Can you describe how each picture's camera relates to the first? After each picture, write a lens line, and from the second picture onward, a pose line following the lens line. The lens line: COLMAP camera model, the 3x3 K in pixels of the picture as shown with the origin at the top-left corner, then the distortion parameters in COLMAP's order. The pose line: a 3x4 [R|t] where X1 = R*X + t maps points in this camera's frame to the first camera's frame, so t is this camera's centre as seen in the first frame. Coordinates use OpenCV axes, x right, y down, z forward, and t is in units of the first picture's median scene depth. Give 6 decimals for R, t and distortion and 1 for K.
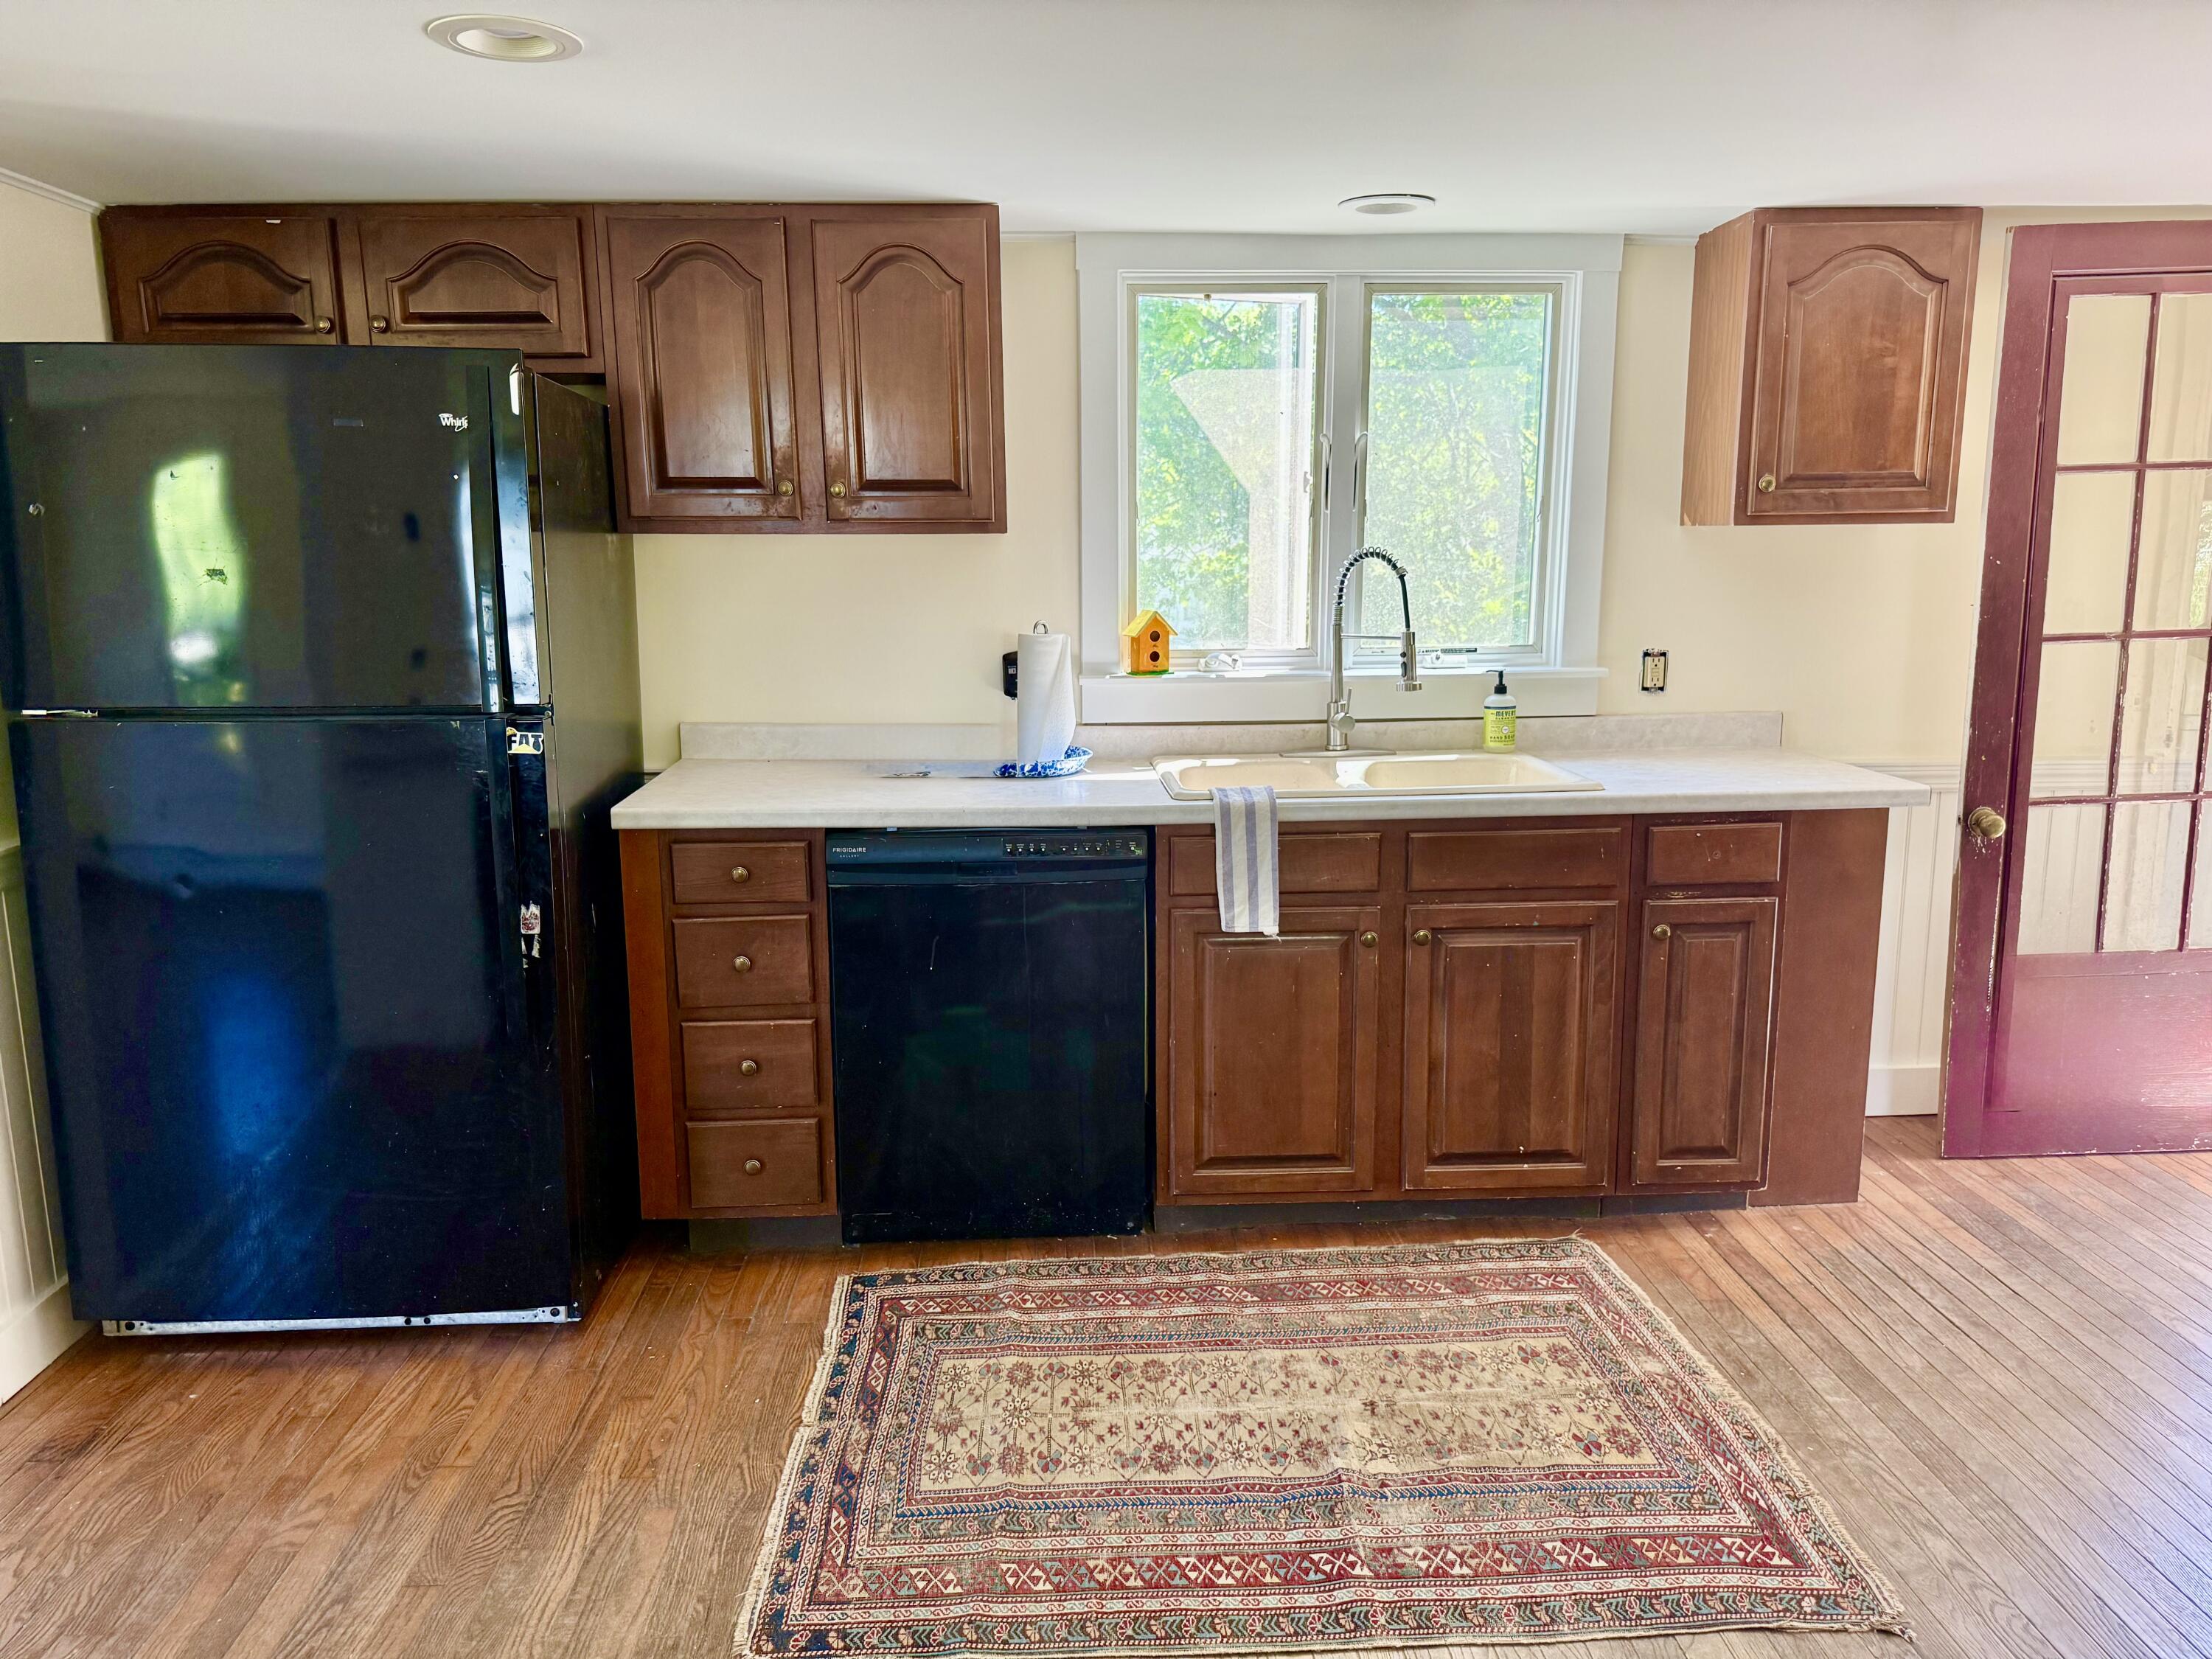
lens RADIAL K [[1578.3, 0, 1088.3], [0, 1578.3, 814.2], [0, 0, 1]] dist [0.040057, -0.036112]
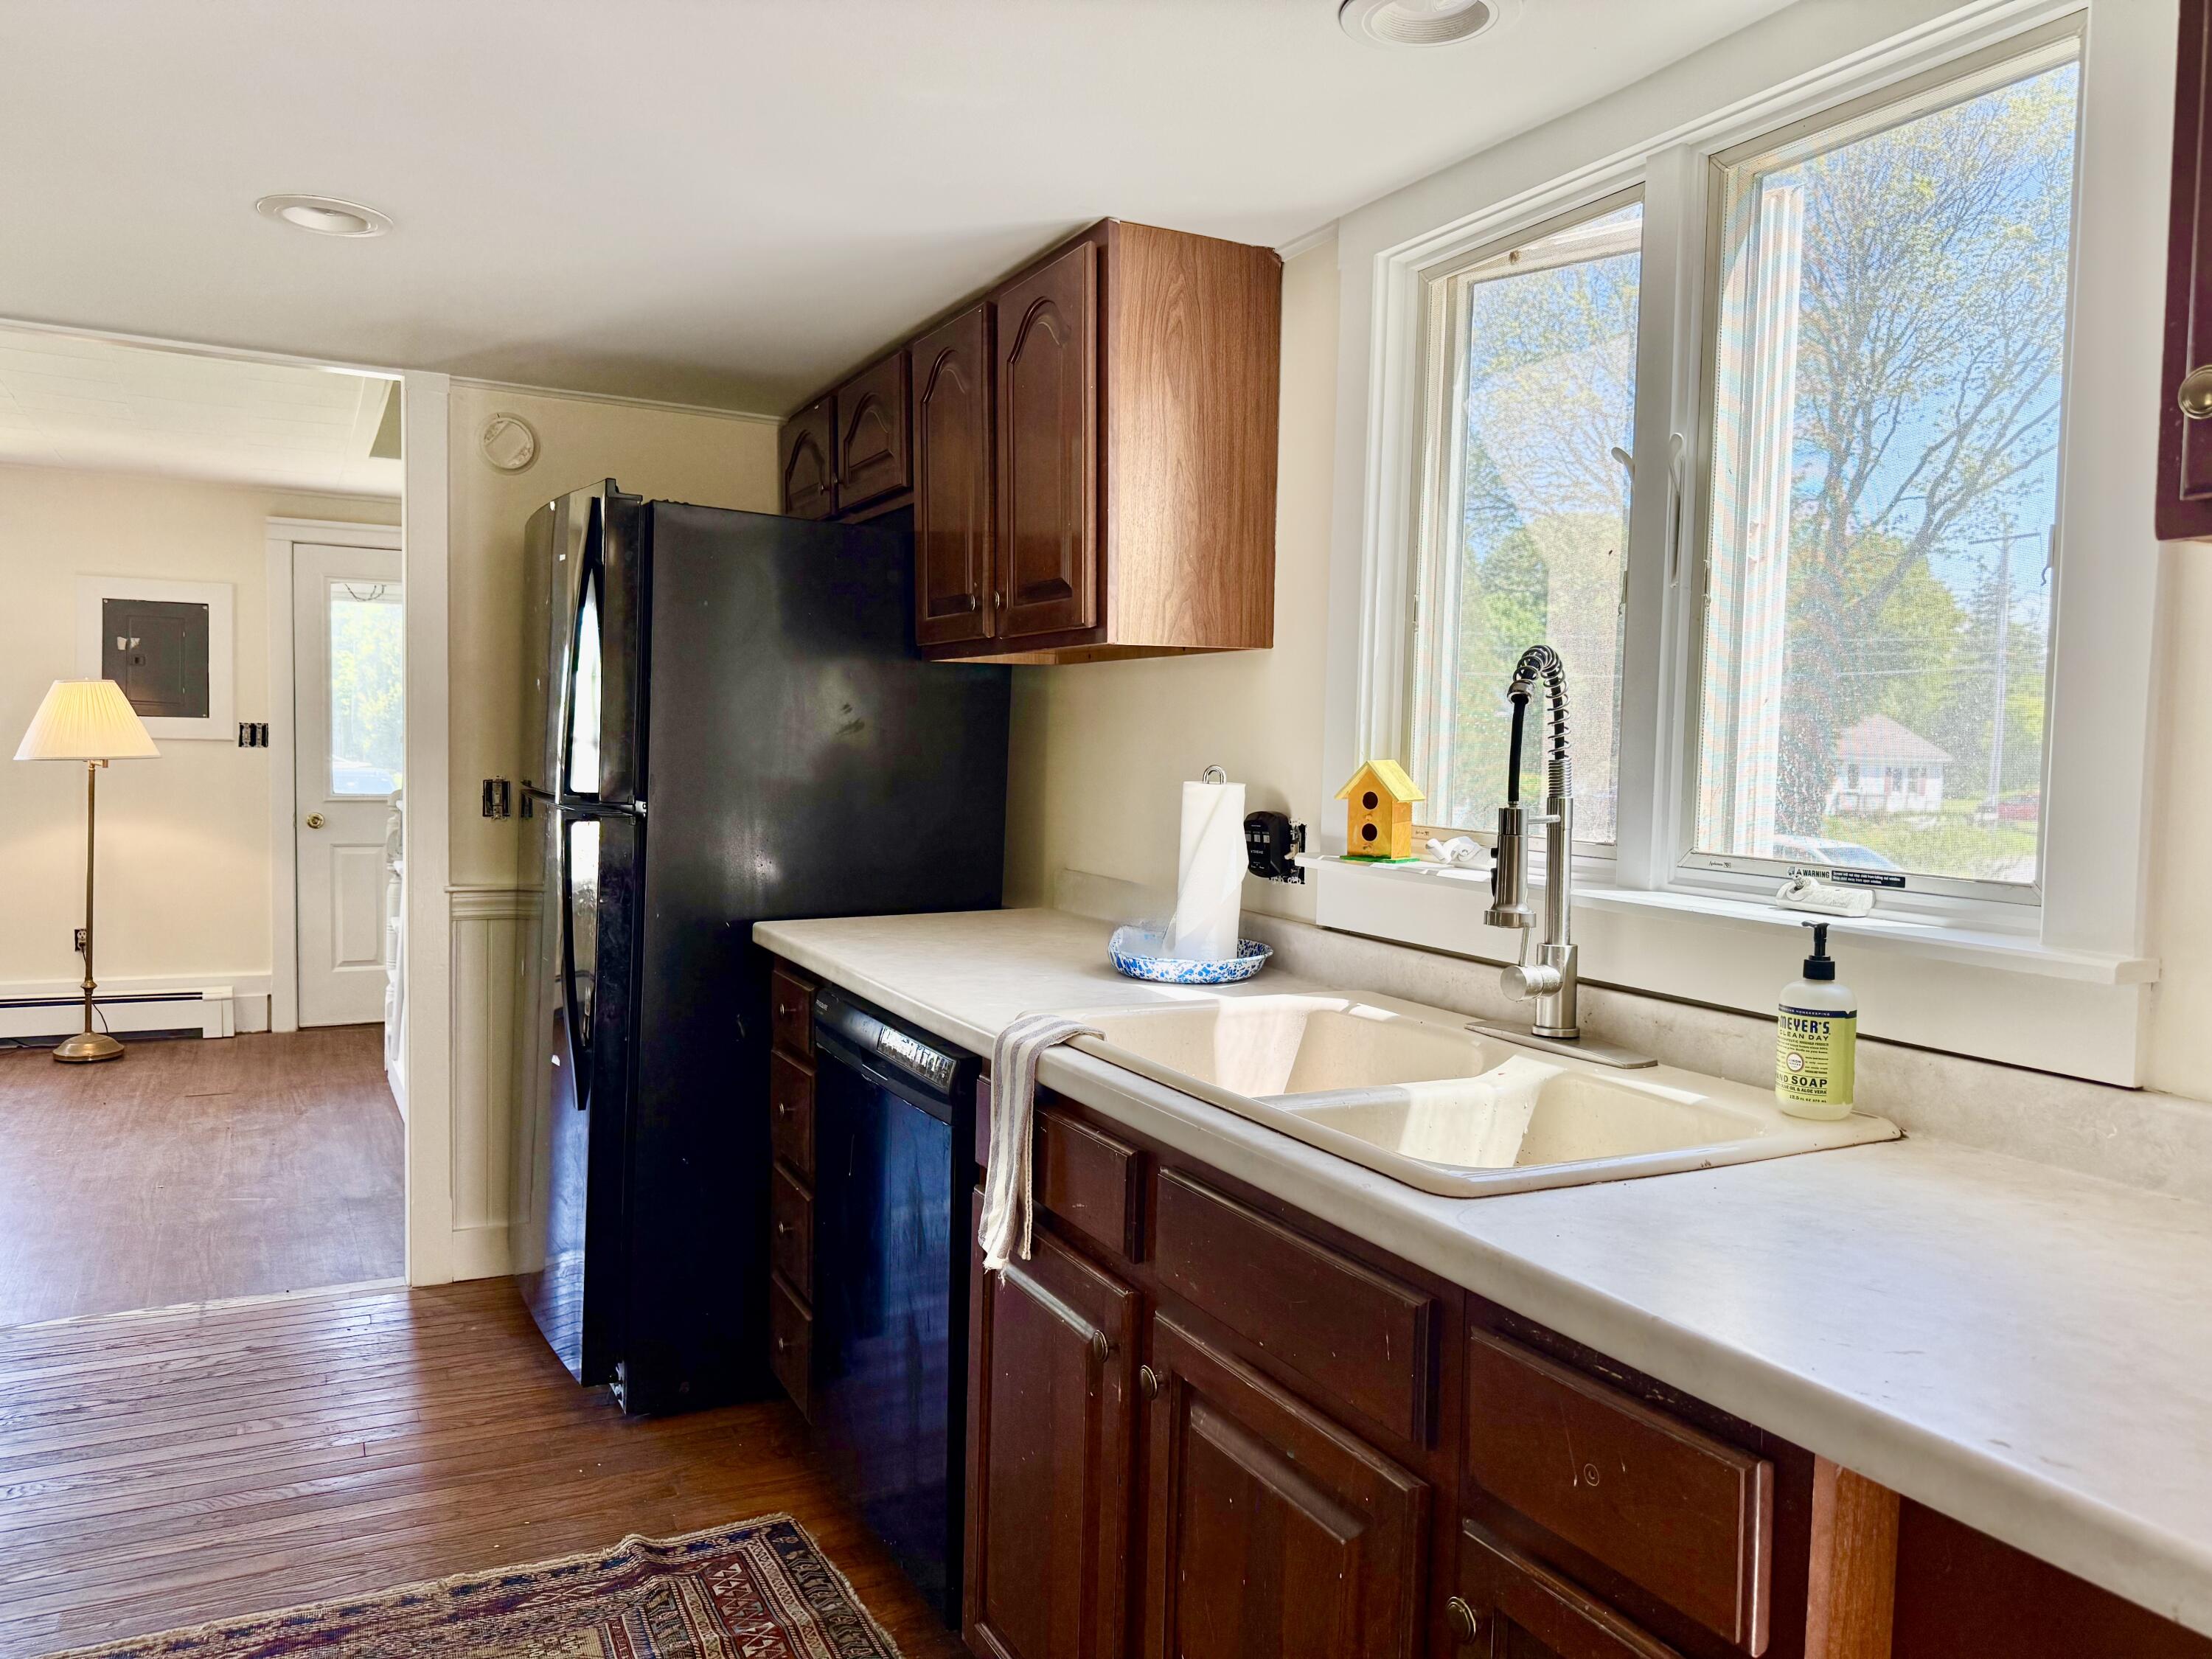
lens RADIAL K [[1578.3, 0, 1086.0], [0, 1578.3, 820.2], [0, 0, 1]] dist [0.040057, -0.036112]
pose [[0.398326, 0.064438, -0.914978, 0.700650], [-0.183636, 0.982936, -0.010720, -0.095230], [0.898673, 0.172293, 0.403362, 0.795291]]
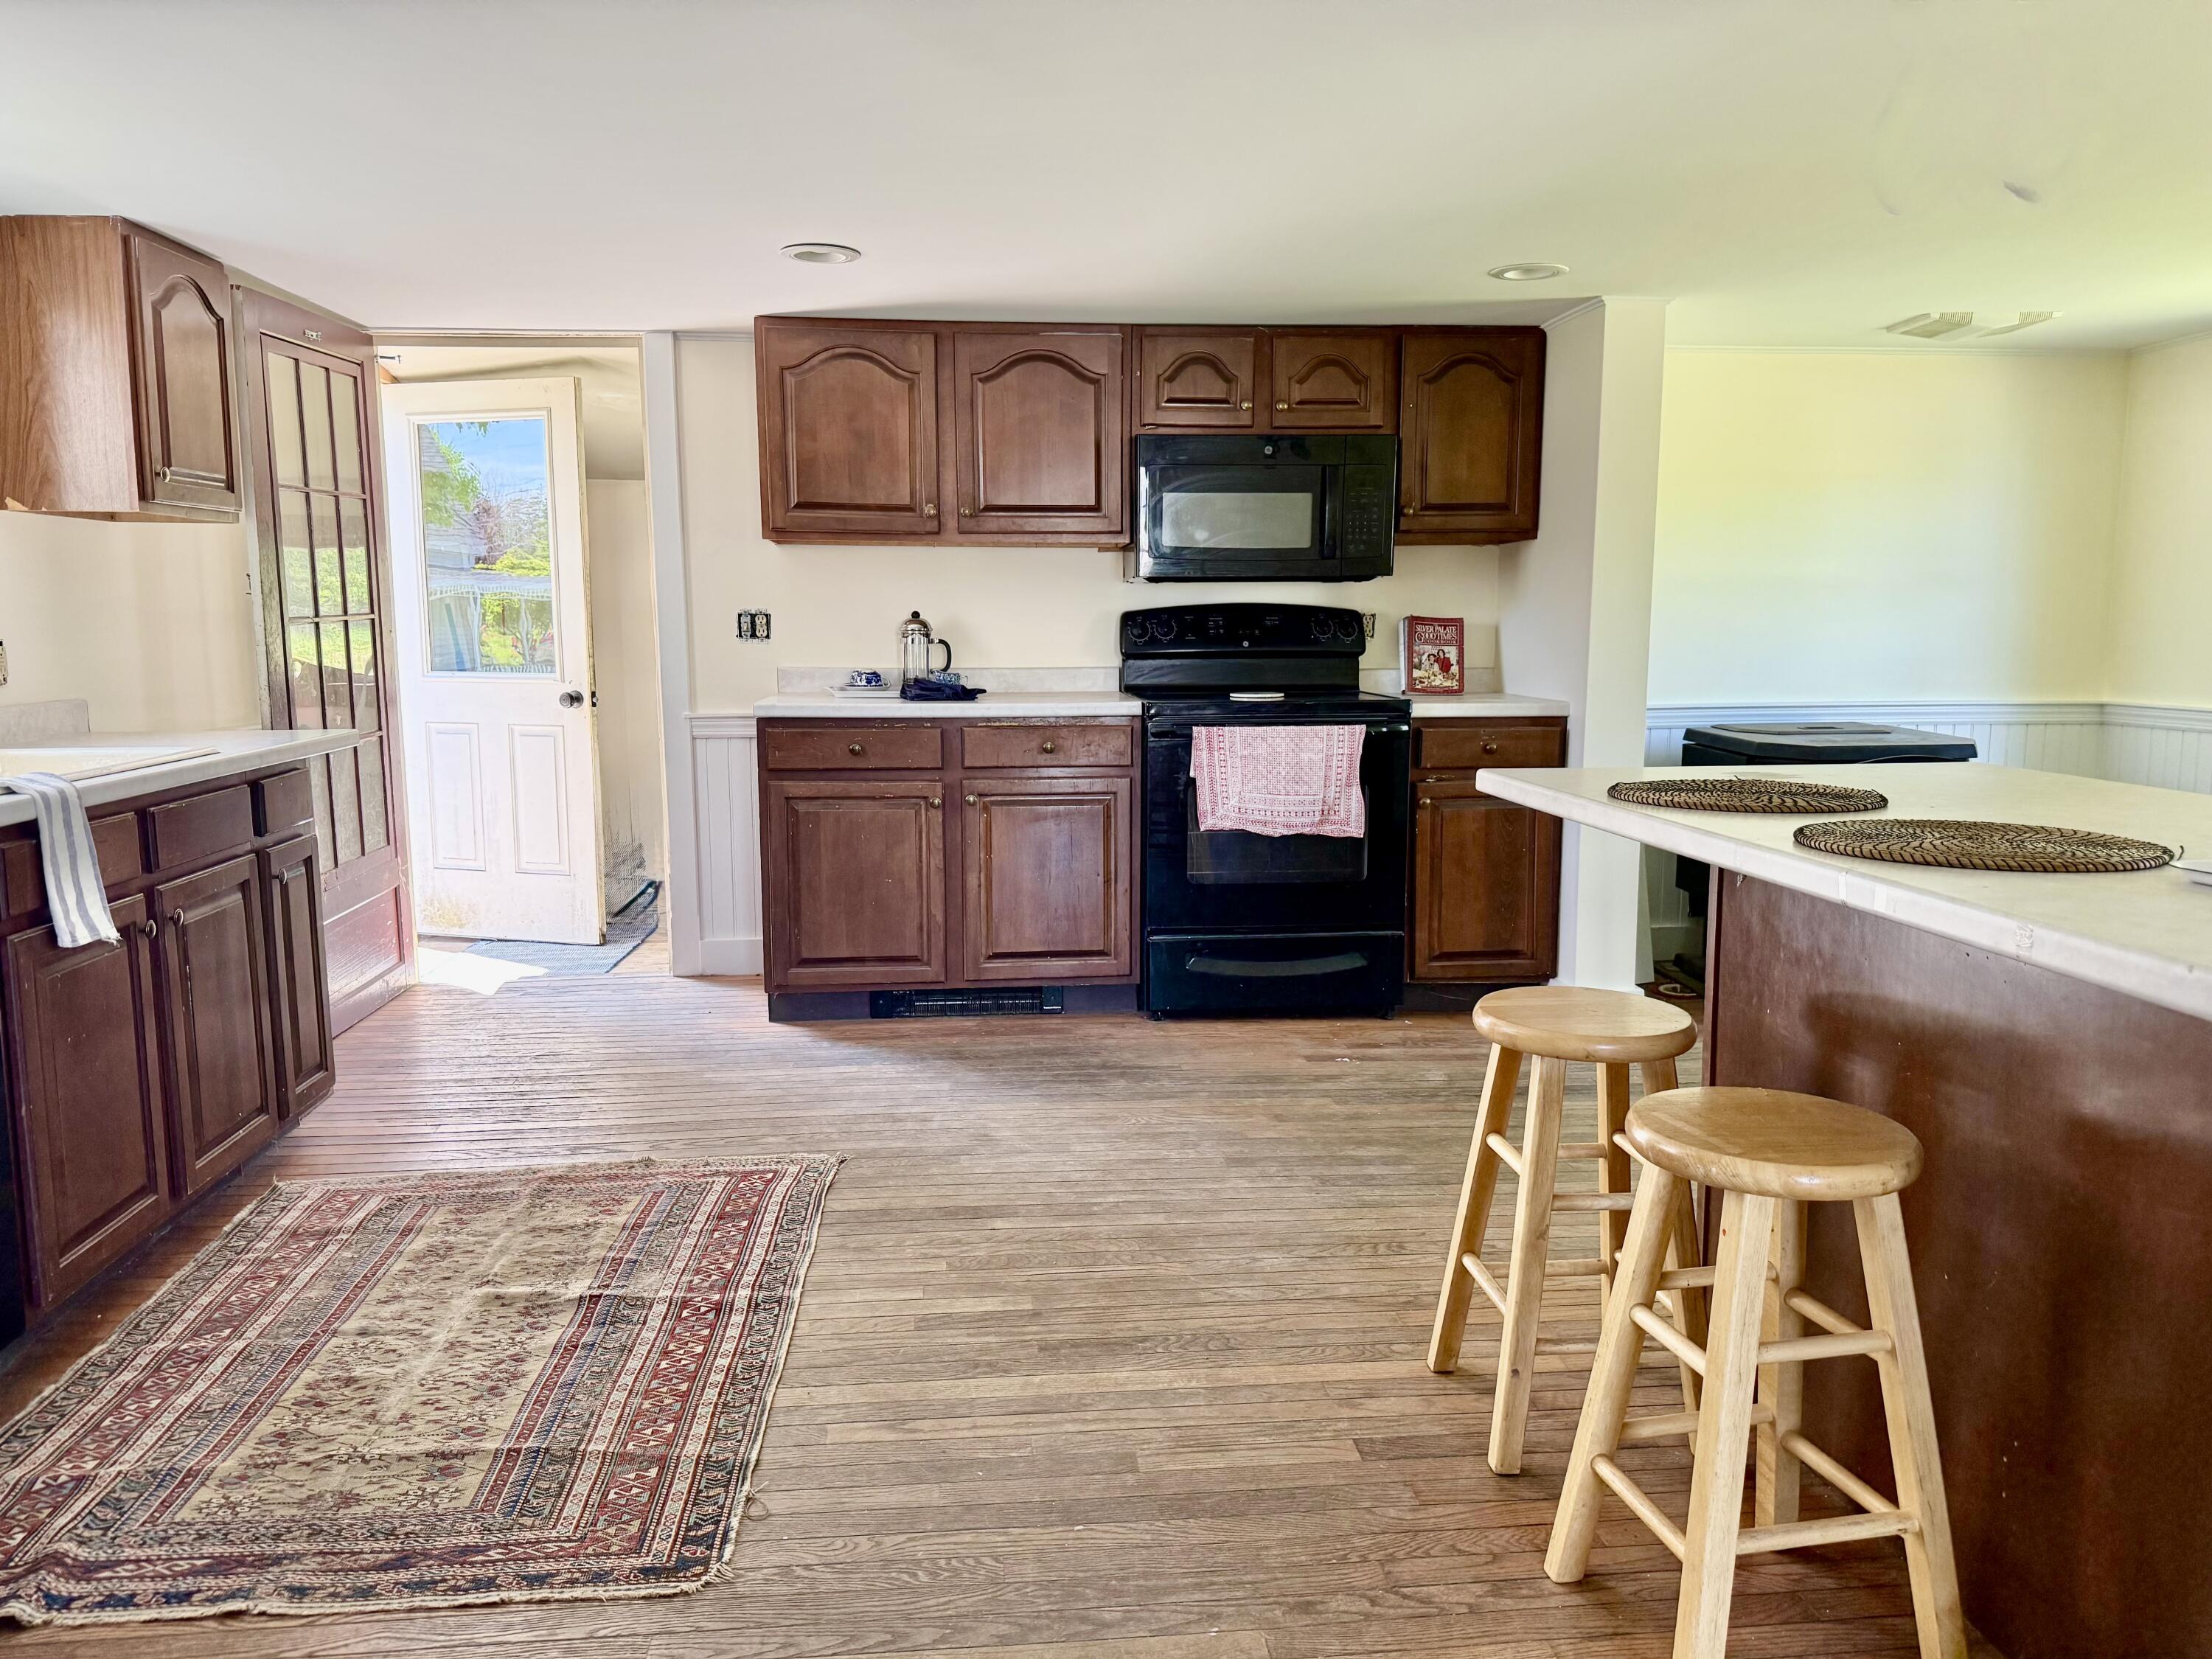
lens RADIAL K [[1578.3, 0, 1102.6], [0, 1578.3, 830.7], [0, 0, 1]] dist [0.040057, -0.036112]
pose [[-0.043490, -0.124714, 0.991239, -0.797120], [0.183436, 0.974313, 0.130633, 0.004825], [-0.982069, 0.187511, -0.019496, 0.497061]]
